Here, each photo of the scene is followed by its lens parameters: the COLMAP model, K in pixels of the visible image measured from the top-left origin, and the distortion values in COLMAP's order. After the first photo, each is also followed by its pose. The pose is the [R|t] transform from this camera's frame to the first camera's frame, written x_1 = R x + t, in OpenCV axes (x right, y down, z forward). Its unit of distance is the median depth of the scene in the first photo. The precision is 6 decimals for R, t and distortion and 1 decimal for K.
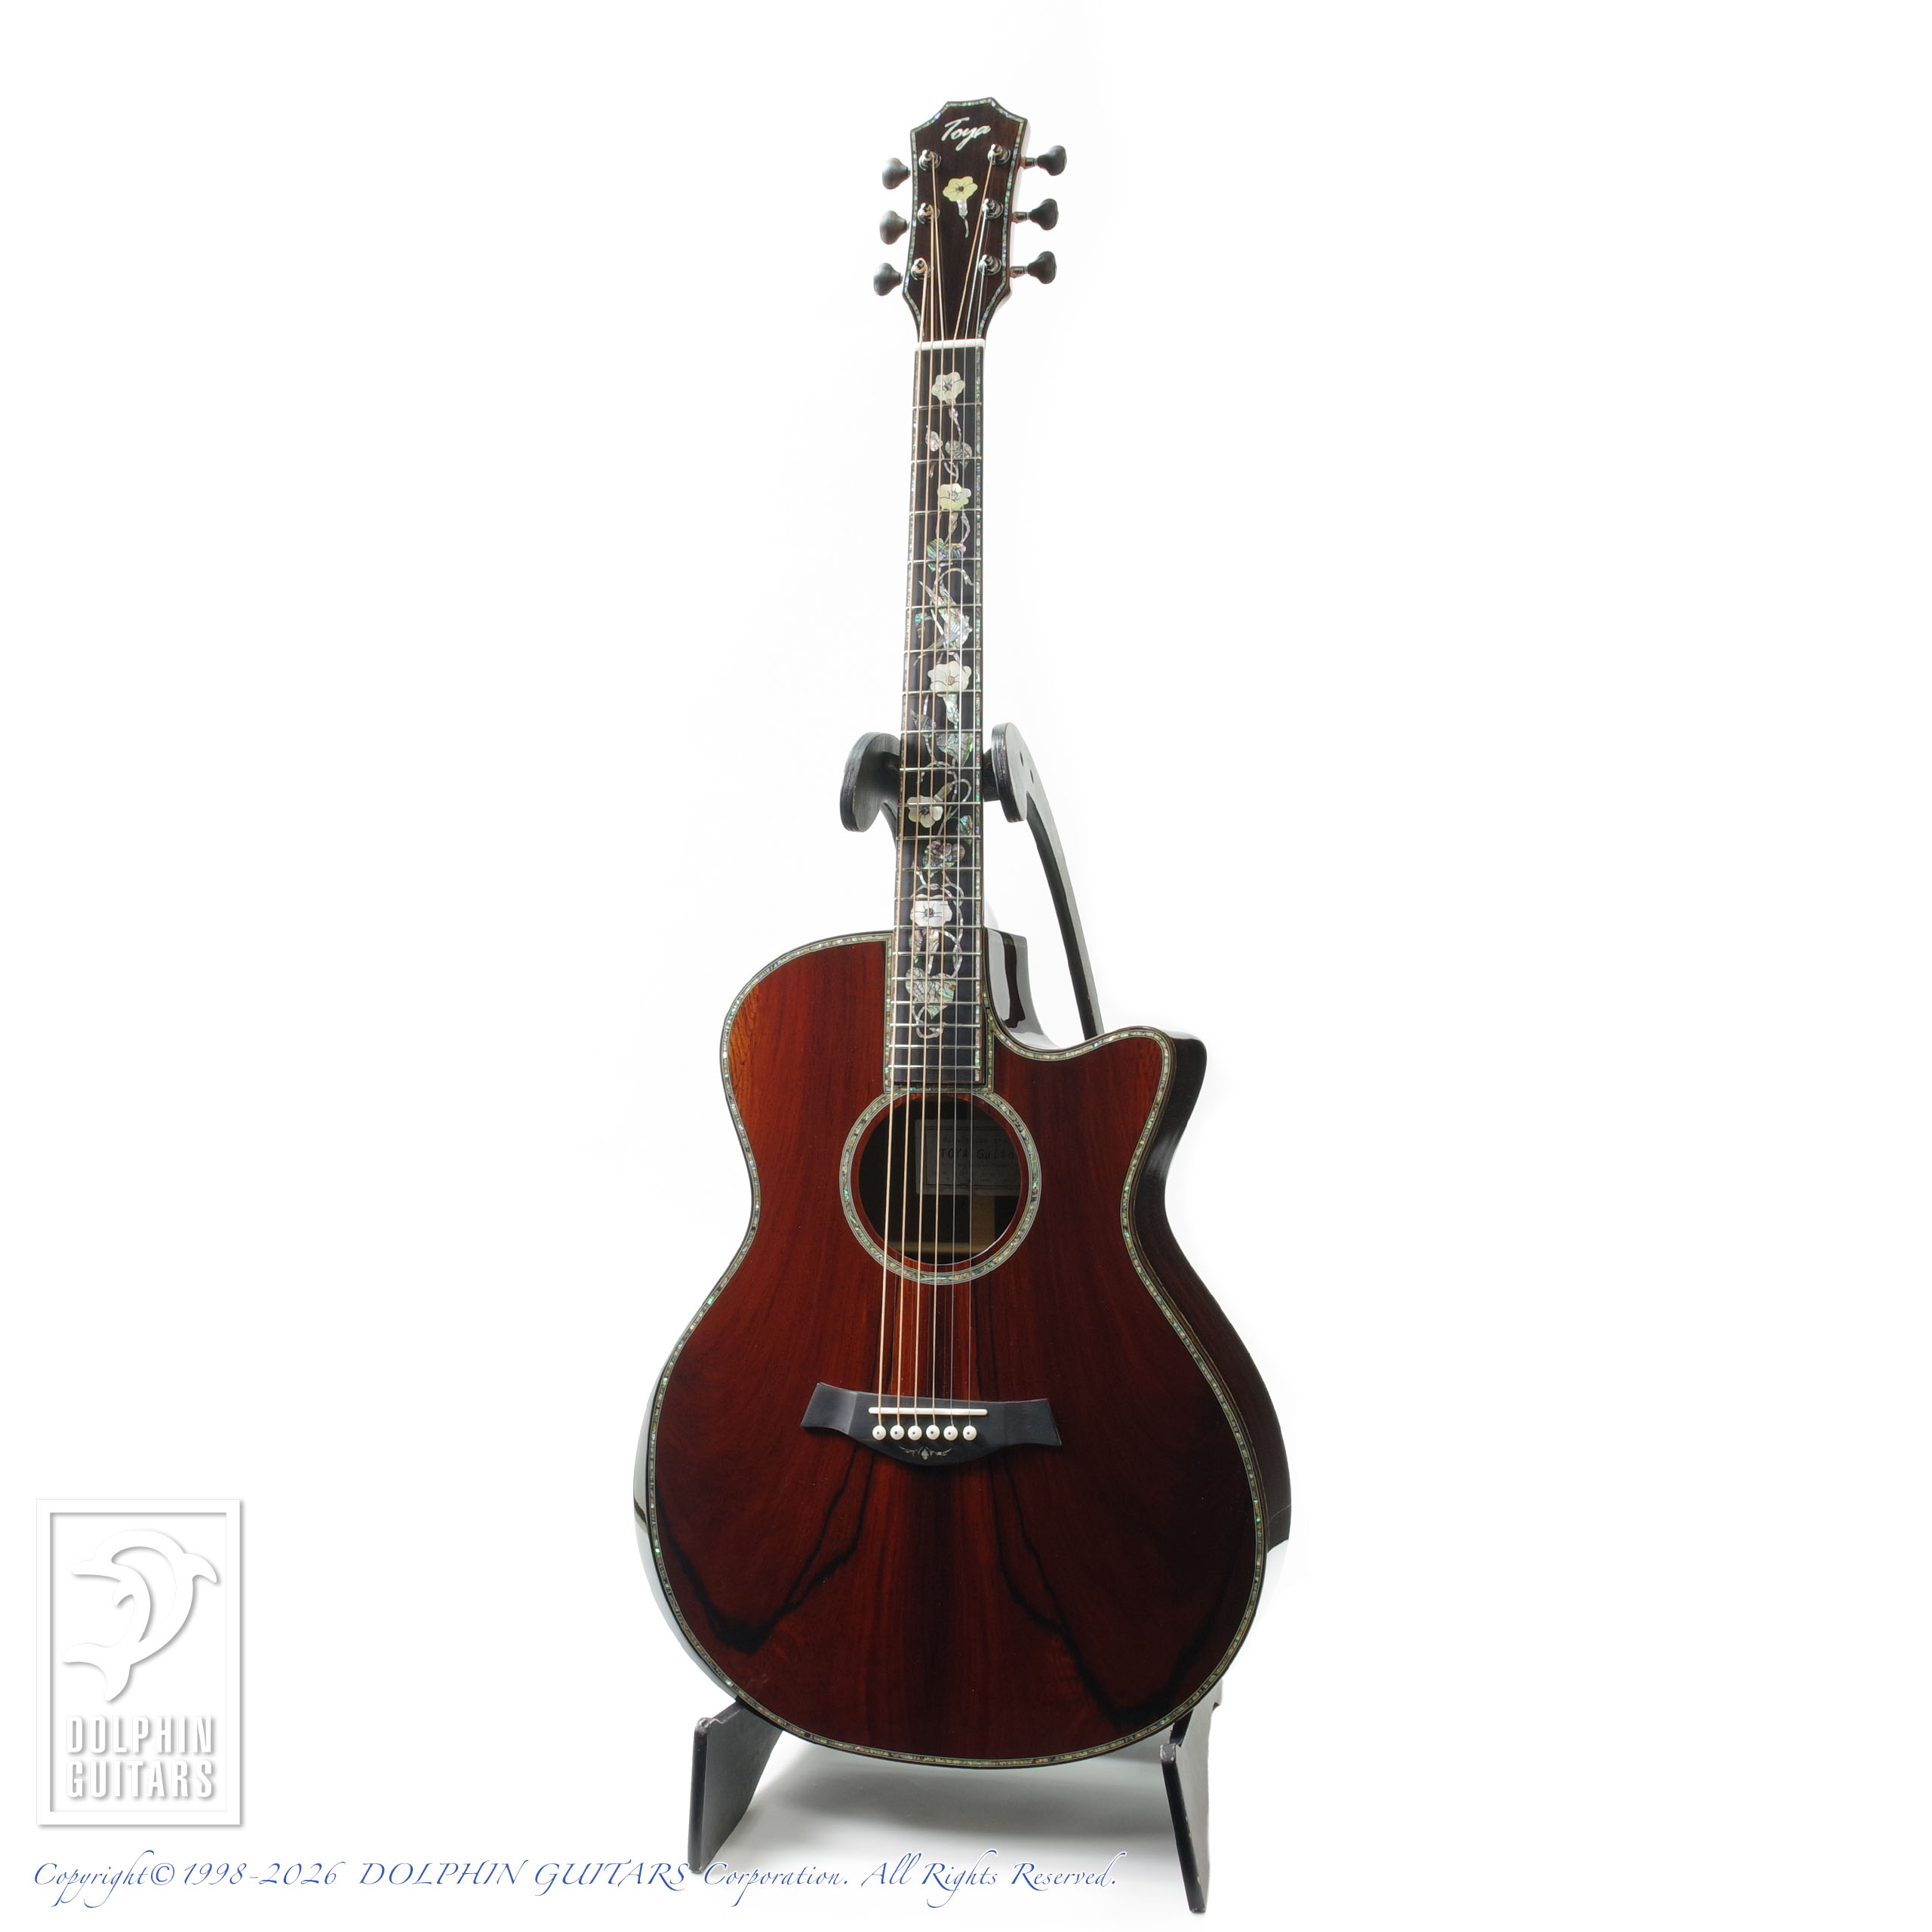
lens RADIAL K [[2124.0, 0, 962.2], [0, 2124.0, 1016.9], [0, 0, 1]] dist [-0.086778, 0.000000]
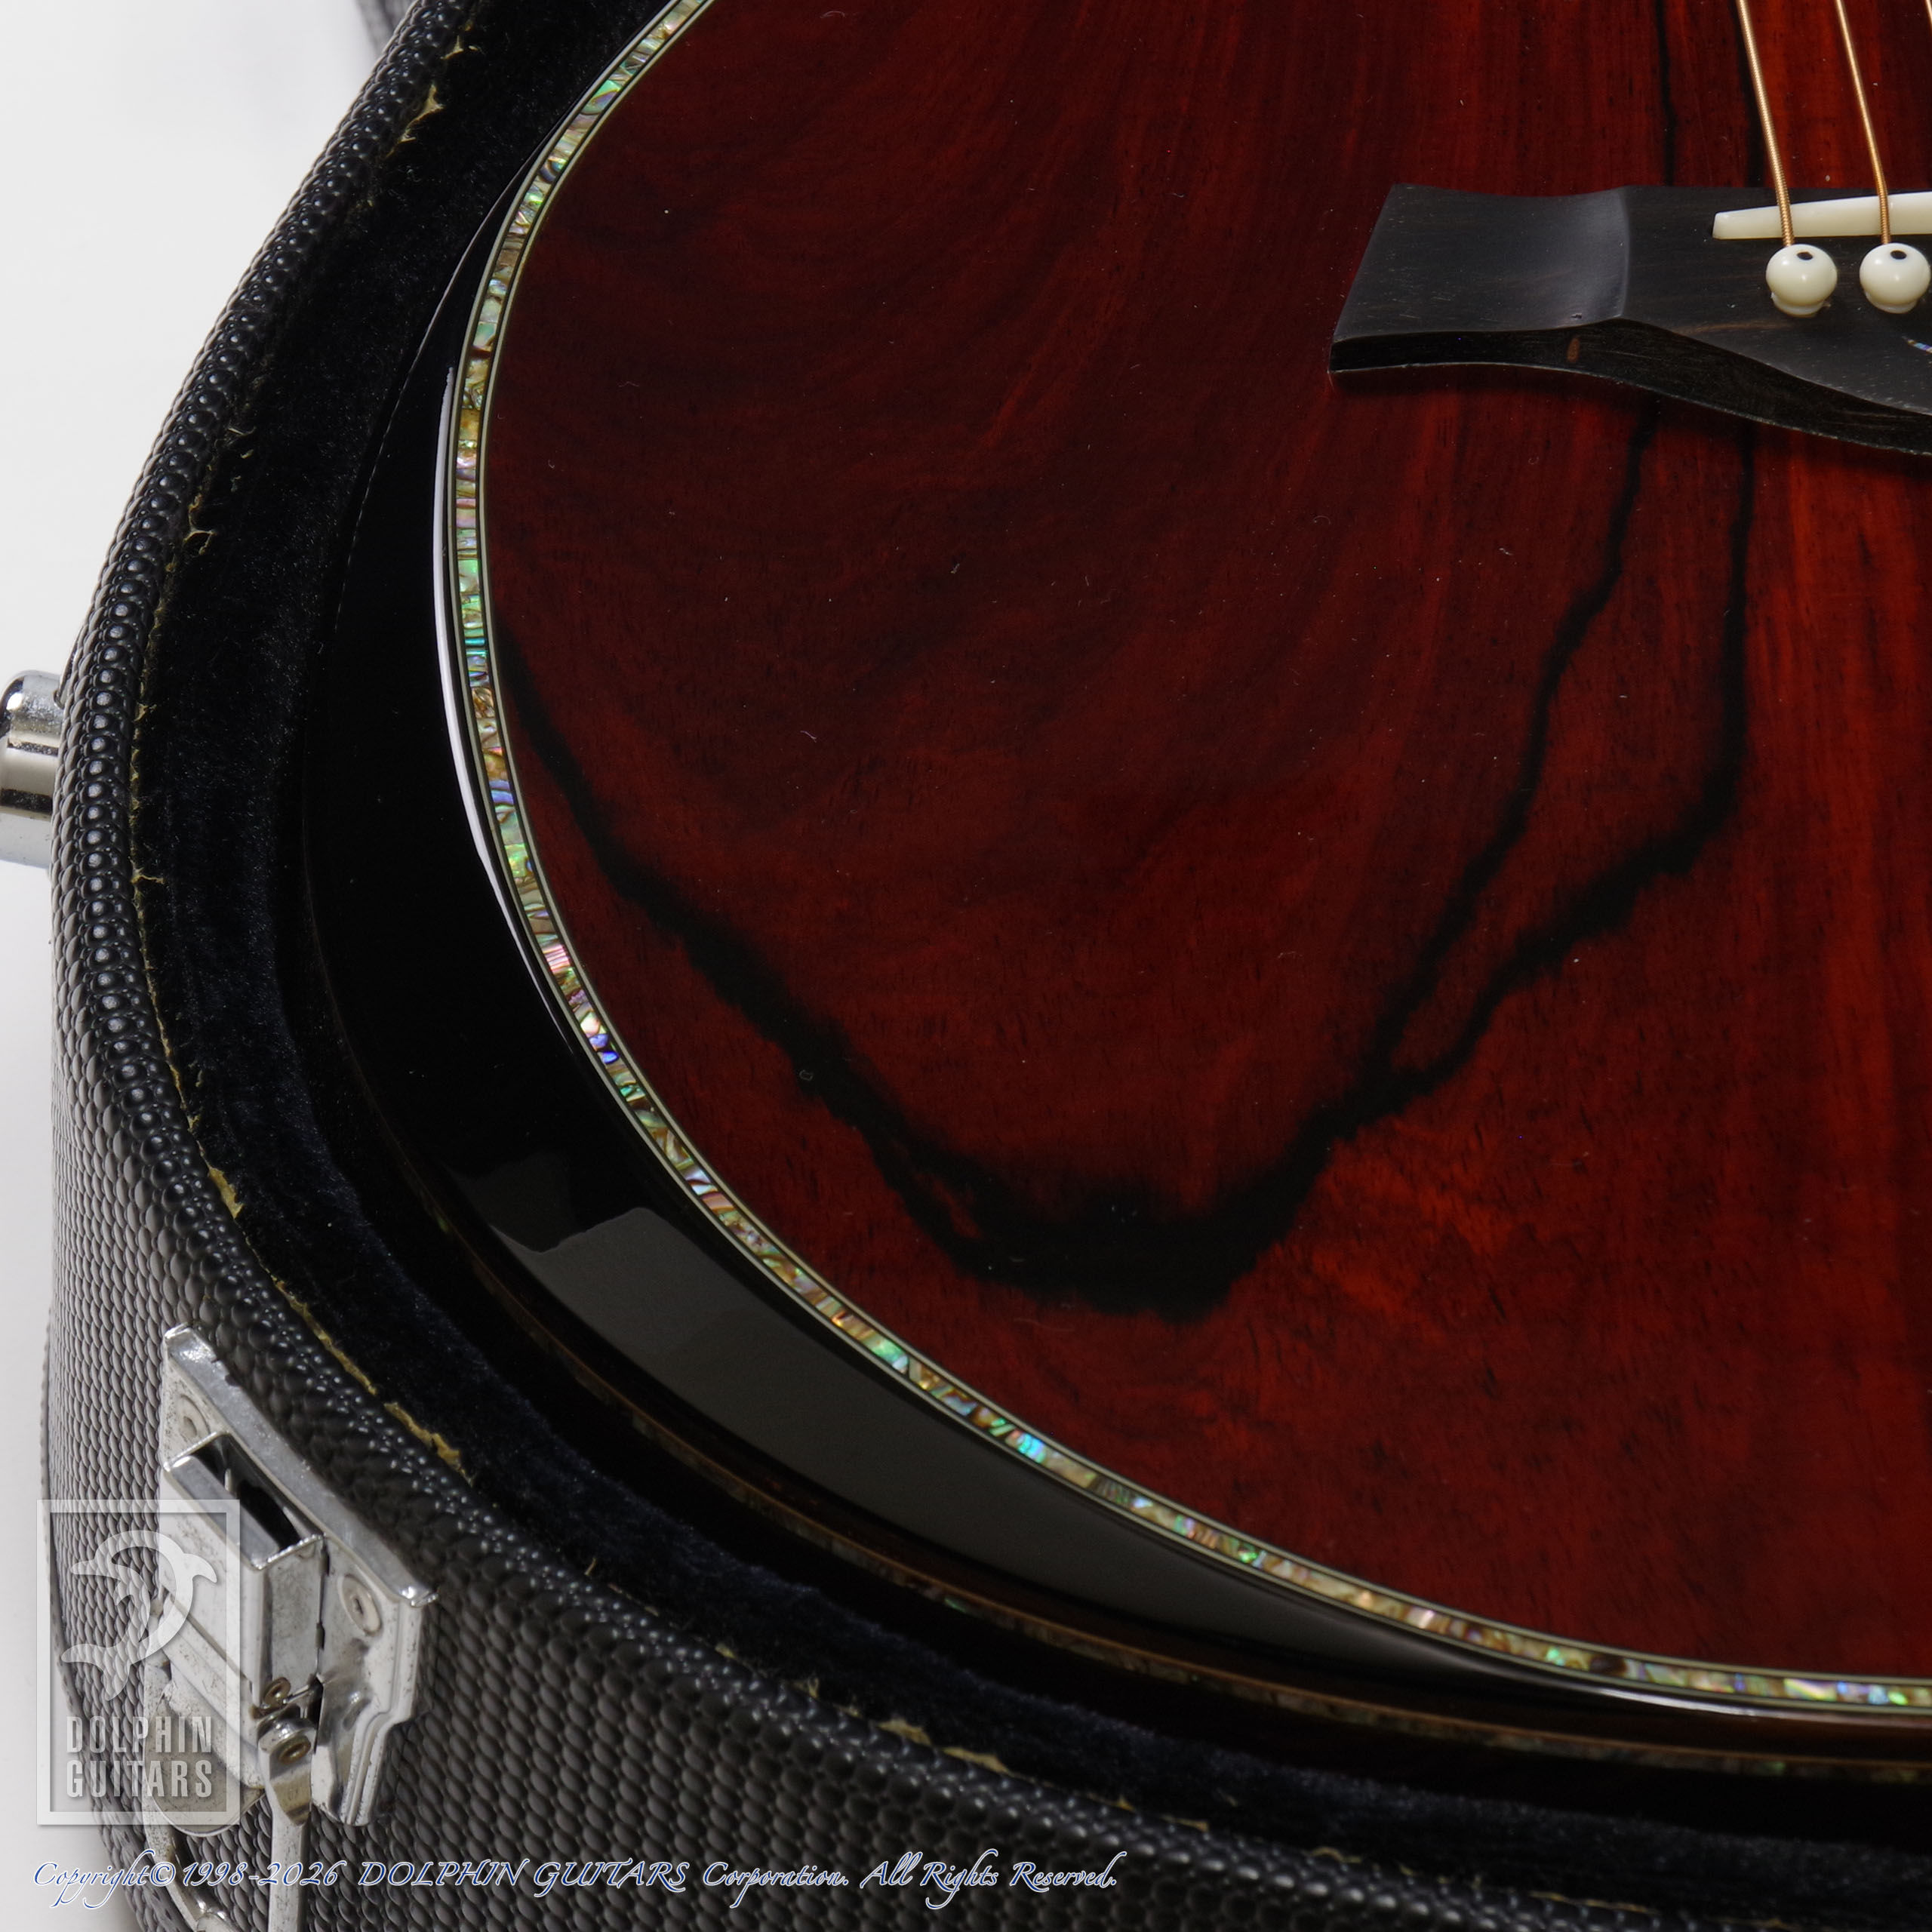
lens RADIAL K [[9590.9, 0, 973.6], [0, 9590.9, 969.2], [0, 0, 1]] dist [0.308143, 0.000000]
pose [[0.935865, 0.156108, 0.315890, -0.365352], [0.099167, 0.743574, -0.661259, 0.792267], [-0.338115, 0.650176, 0.680404, 0.470239]]
